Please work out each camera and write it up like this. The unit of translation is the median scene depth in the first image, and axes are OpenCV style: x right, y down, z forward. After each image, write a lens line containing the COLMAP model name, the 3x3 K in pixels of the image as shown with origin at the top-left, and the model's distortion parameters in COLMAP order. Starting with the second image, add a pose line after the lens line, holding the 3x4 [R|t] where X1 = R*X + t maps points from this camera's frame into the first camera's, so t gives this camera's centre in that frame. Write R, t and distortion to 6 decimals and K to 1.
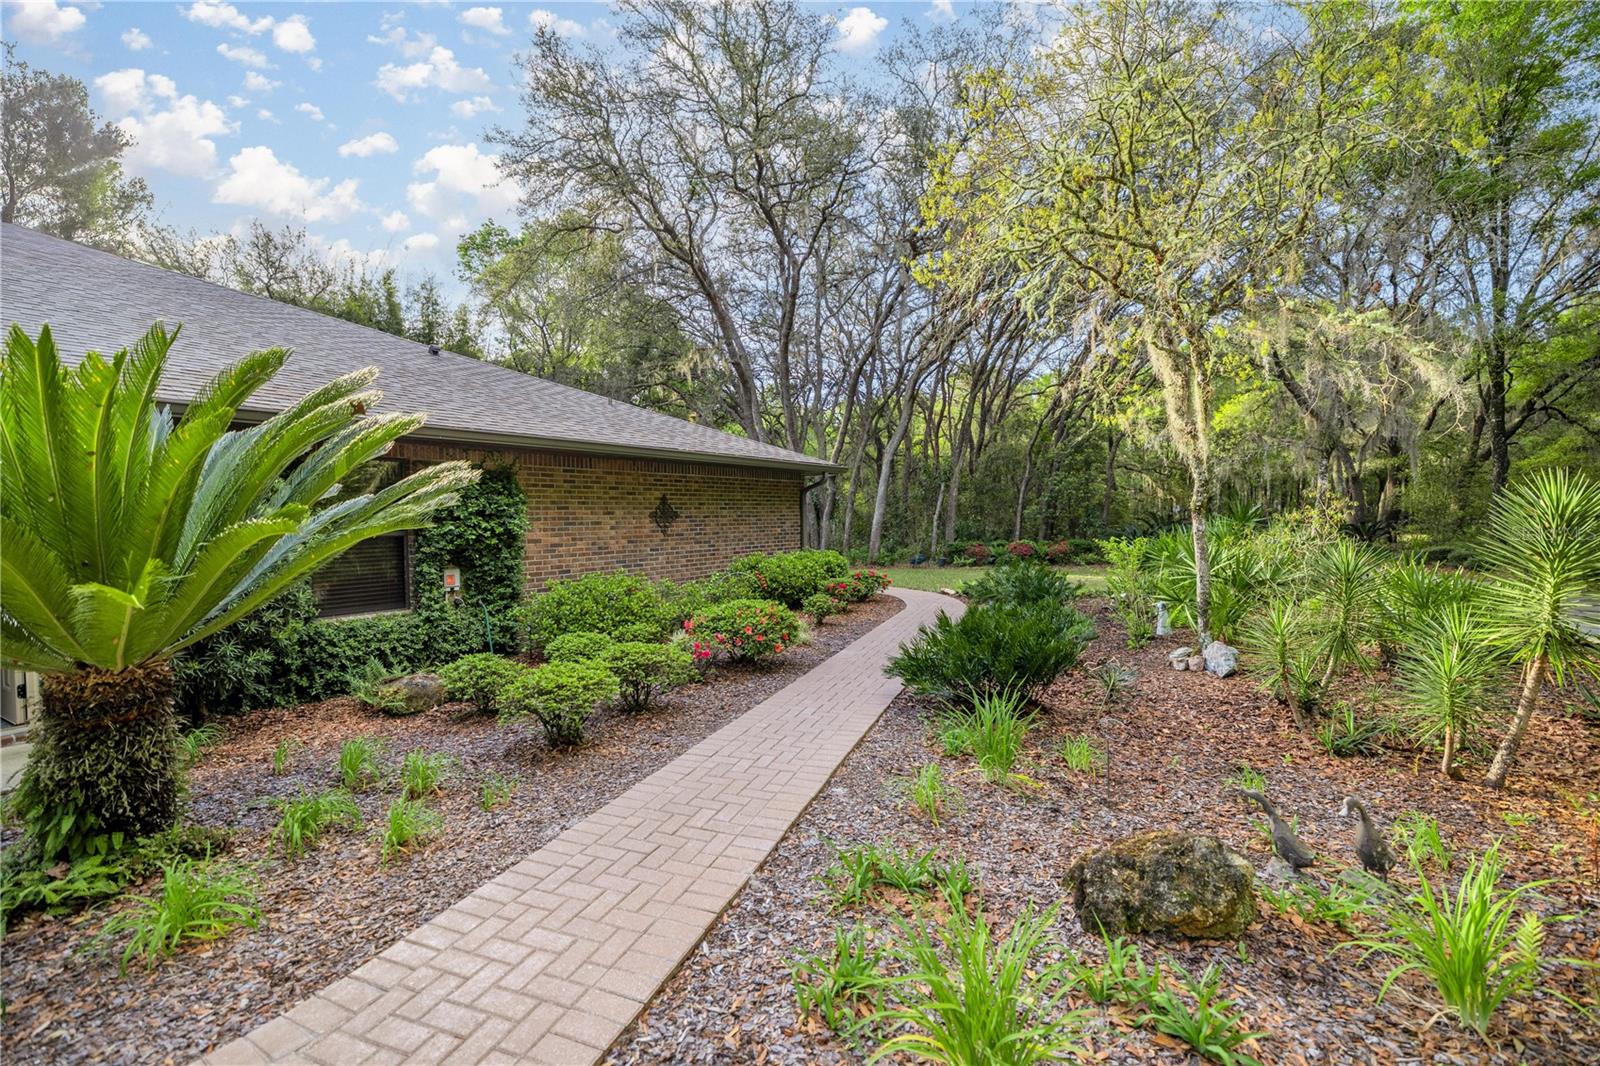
lens RADIAL K [[666.3, 0, 800.0], [0, 666.3, 533.0], [0, 0, 1]] dist [0.000360, 0.000030]
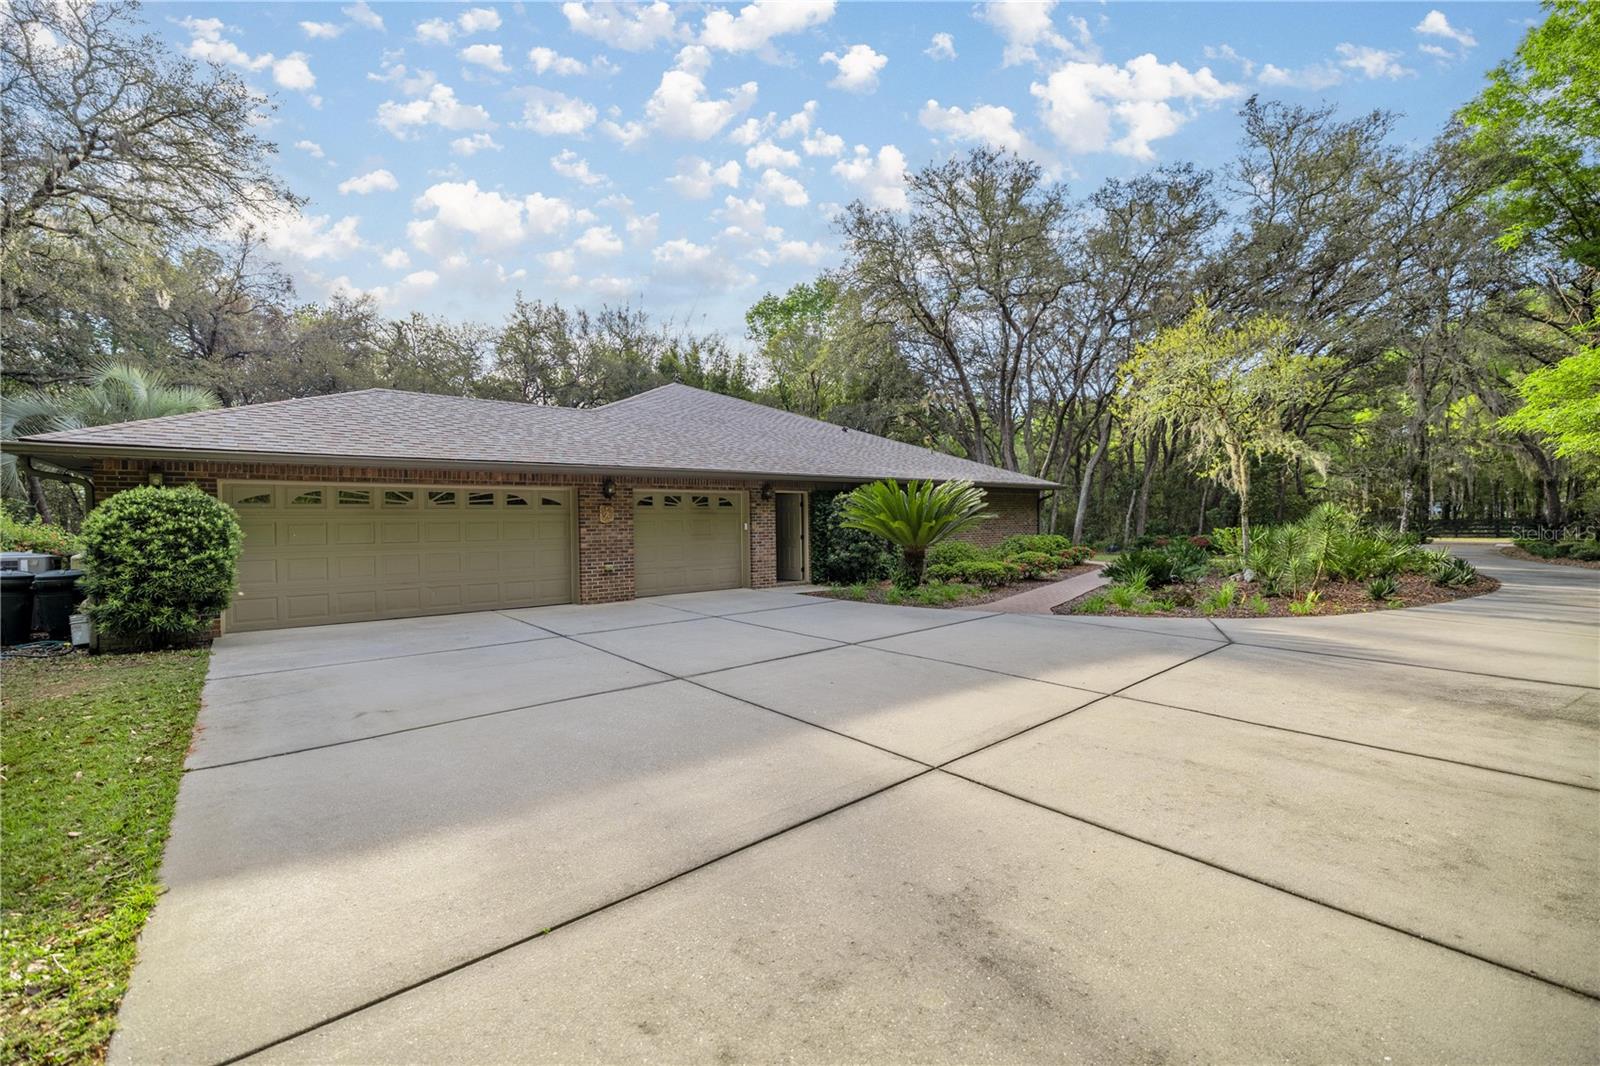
lens RADIAL K [[666.3, 0, 800.0], [0, 666.3, 533.0], [0, 0, 1]] dist [0.000360, 0.000030]
pose [[0.965156, 0.011158, -0.261437, -0.070294], [-0.010268, 0.999936, 0.004768, 0.008474], [0.261473, -0.001917, 0.965209, -0.406883]]
